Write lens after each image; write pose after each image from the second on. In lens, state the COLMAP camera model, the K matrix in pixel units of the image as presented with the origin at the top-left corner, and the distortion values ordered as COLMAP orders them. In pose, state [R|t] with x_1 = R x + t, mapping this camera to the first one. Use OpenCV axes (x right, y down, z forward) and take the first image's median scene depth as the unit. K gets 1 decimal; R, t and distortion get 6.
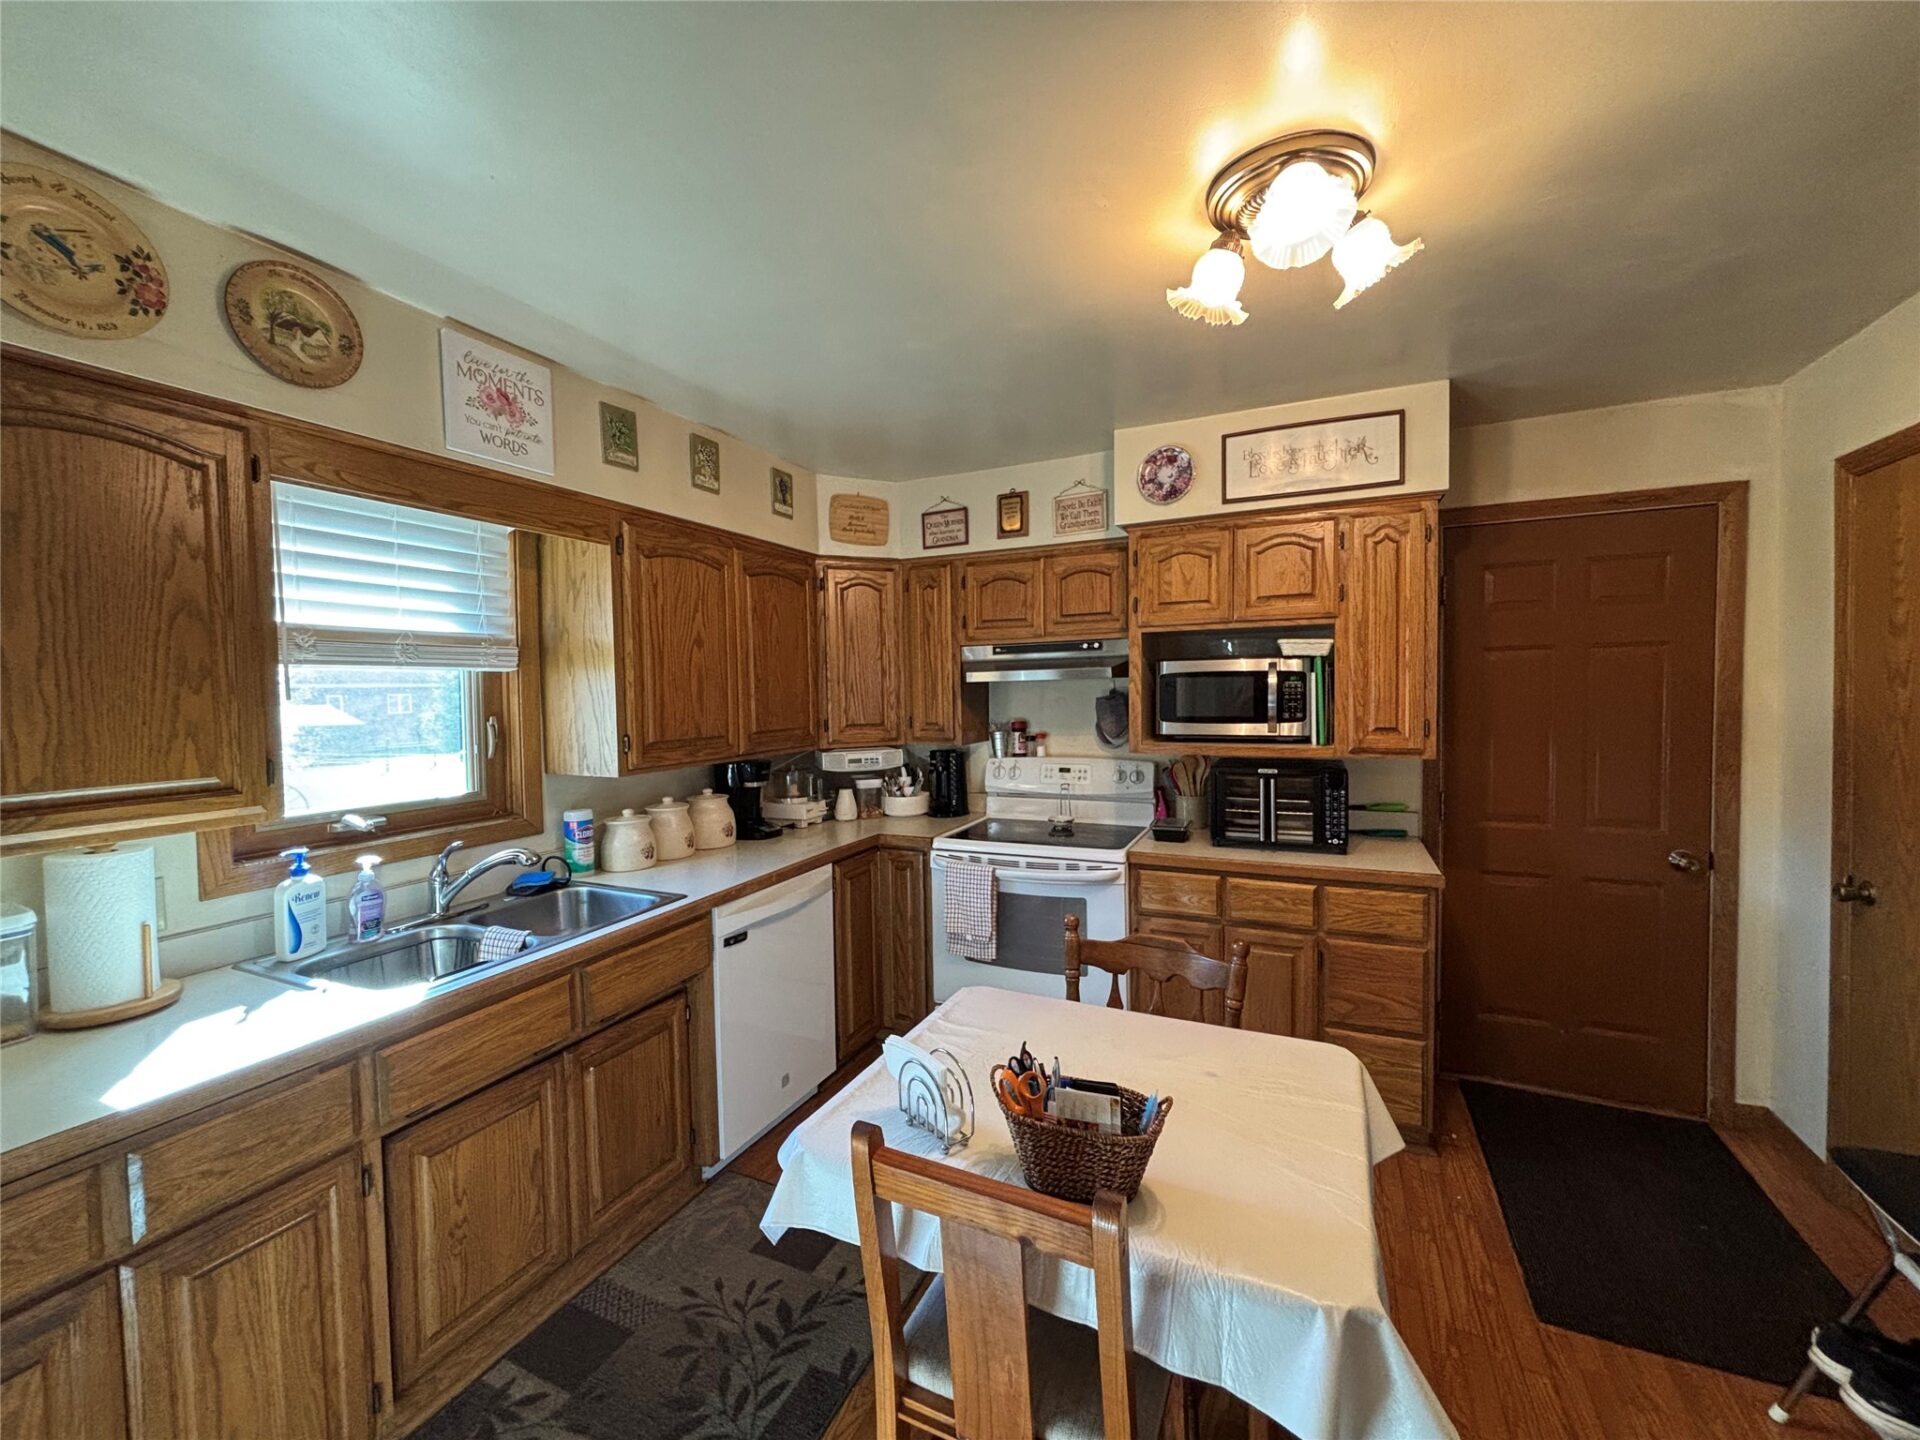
lens RADIAL K [[766.1, 0, 955.8], [0, 766.1, 718.0], [0, 0, 1]] dist [-0.000317, -0.000159]
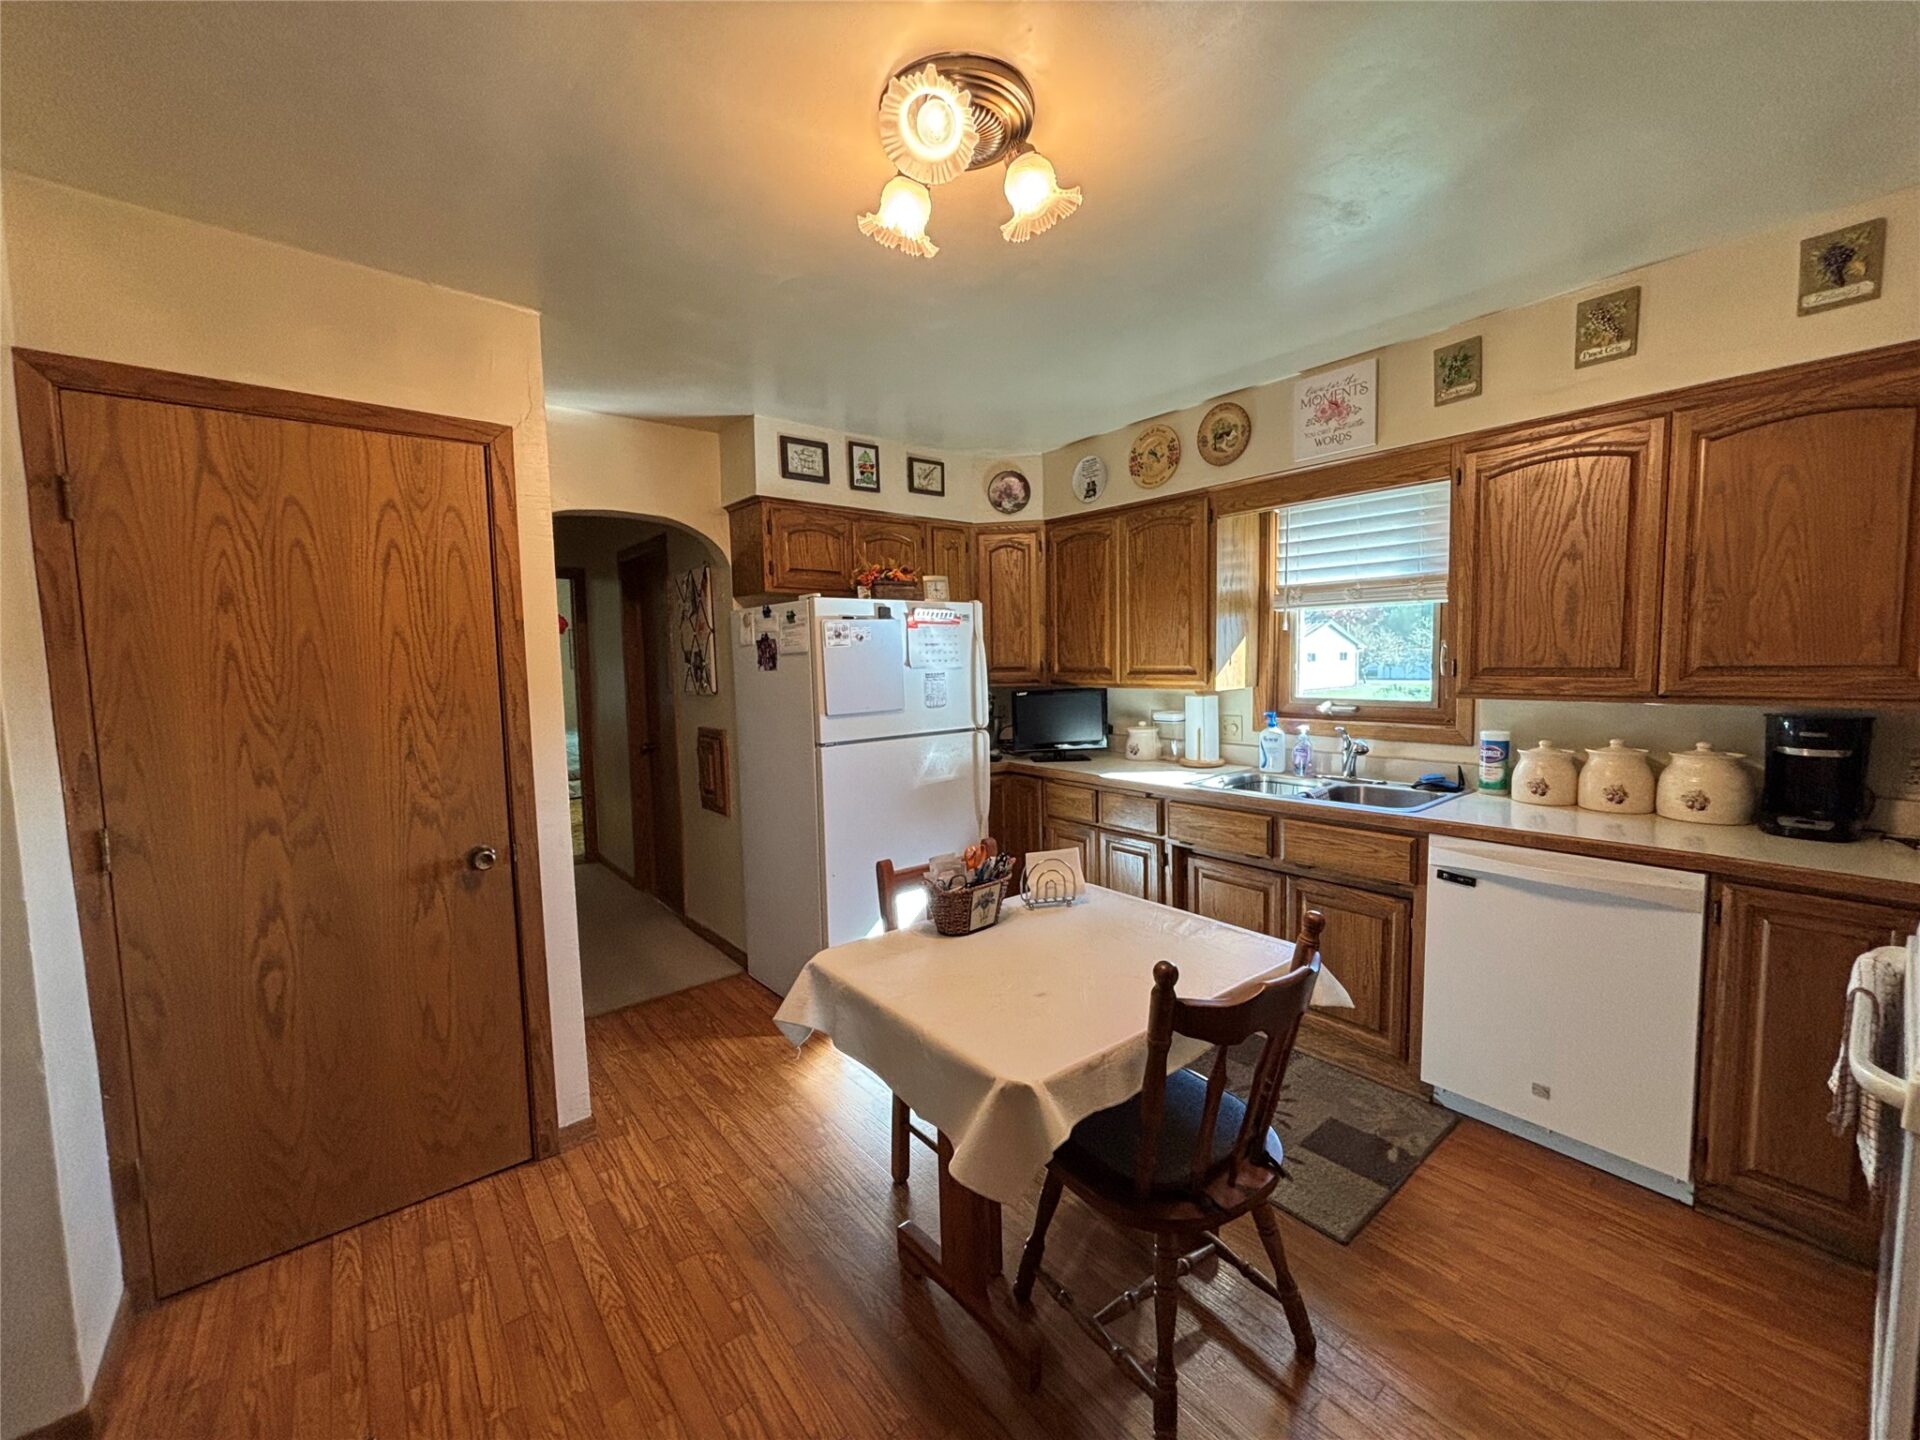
lens RADIAL K [[766.3, 0, 967.8], [0, 766.3, 719.4], [0, 0, 1]] dist [-0.000465, -0.000179]
pose [[-0.428247, 0.101361, -0.897959, 0.738951], [-0.007397, 0.993263, 0.115647, -0.011516], [0.903631, 0.056168, -0.424612, 0.776533]]
